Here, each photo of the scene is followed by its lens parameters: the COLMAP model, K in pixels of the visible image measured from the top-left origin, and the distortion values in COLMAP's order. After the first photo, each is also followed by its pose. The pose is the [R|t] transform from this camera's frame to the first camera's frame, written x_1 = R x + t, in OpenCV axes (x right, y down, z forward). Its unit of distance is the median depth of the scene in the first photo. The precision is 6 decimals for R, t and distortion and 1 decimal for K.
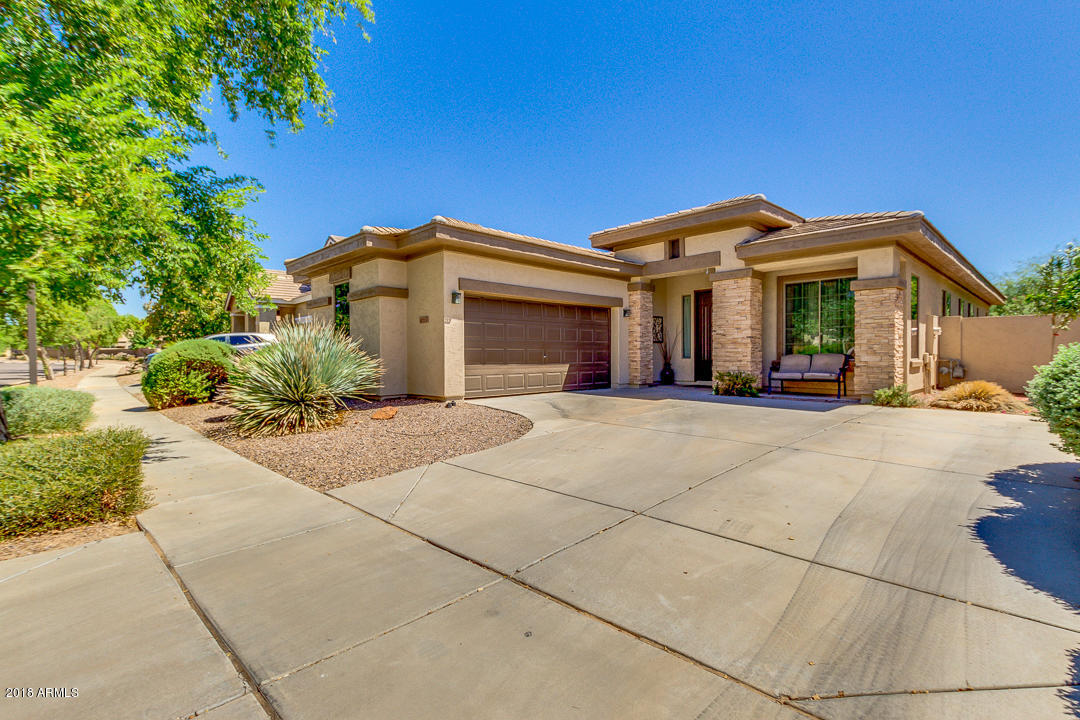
lens RADIAL K [[502.4, 0, 538.2], [0, 502.4, 359.7], [0, 0, 1]] dist [0.008098, -0.002006]
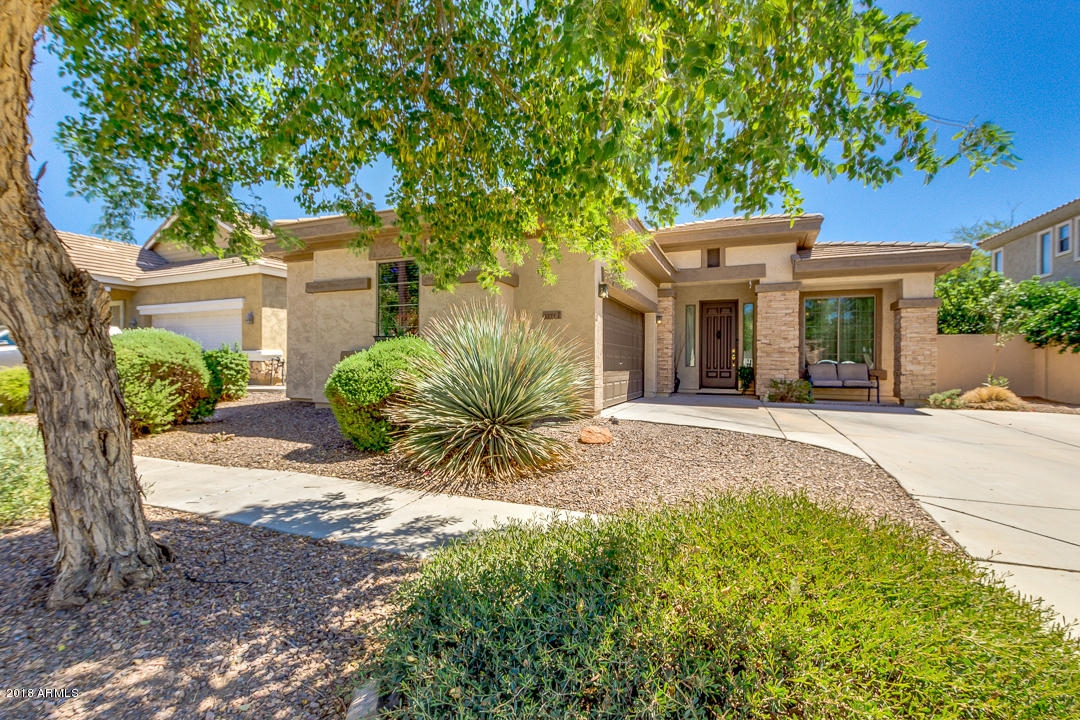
lens RADIAL K [[502.4, 0, 536.6], [0, 502.4, 362.2], [0, 0, 1]] dist [0.008098, -0.002006]
pose [[0.915856, 0.011441, 0.401345, -0.495798], [-0.006318, 0.999881, -0.014085, 0.005870], [-0.401458, 0.010364, 0.915819, 0.242066]]
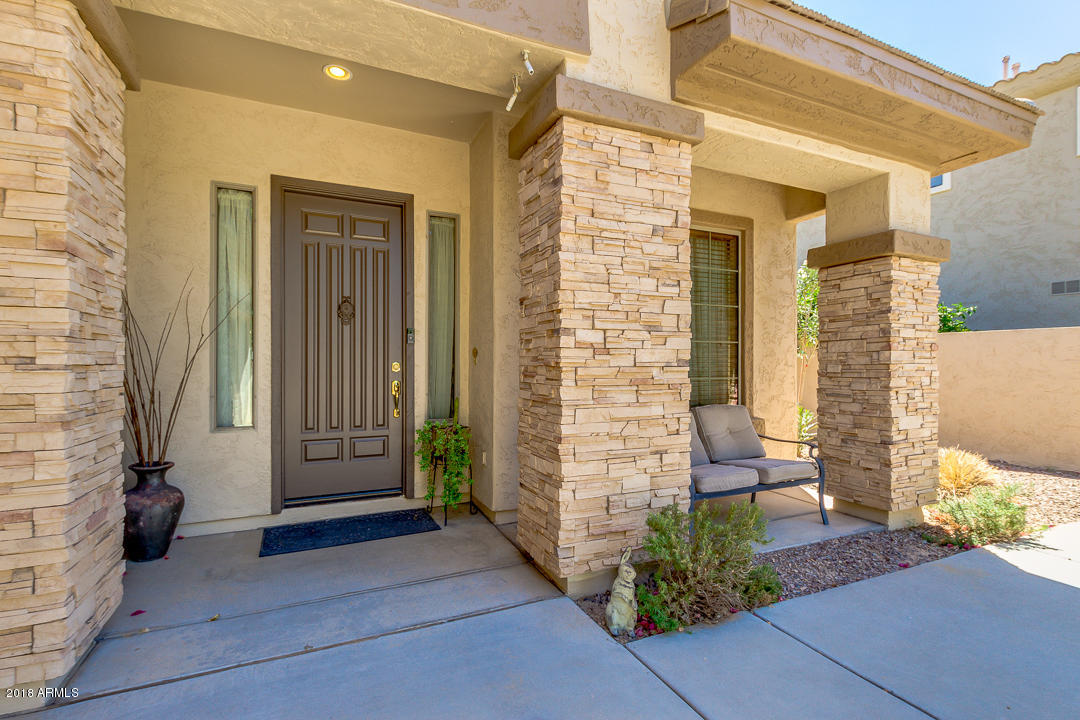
lens RADIAL K [[502.4, 0, 539.0], [0, 502.4, 363.2], [0, 0, 1]] dist [0.008098, -0.002006]
pose [[0.340175, 0.009823, 0.940311, 0.133310], [0.008676, 0.999870, -0.013584, -0.040381], [-0.940322, 0.012779, 0.340045, 0.957867]]
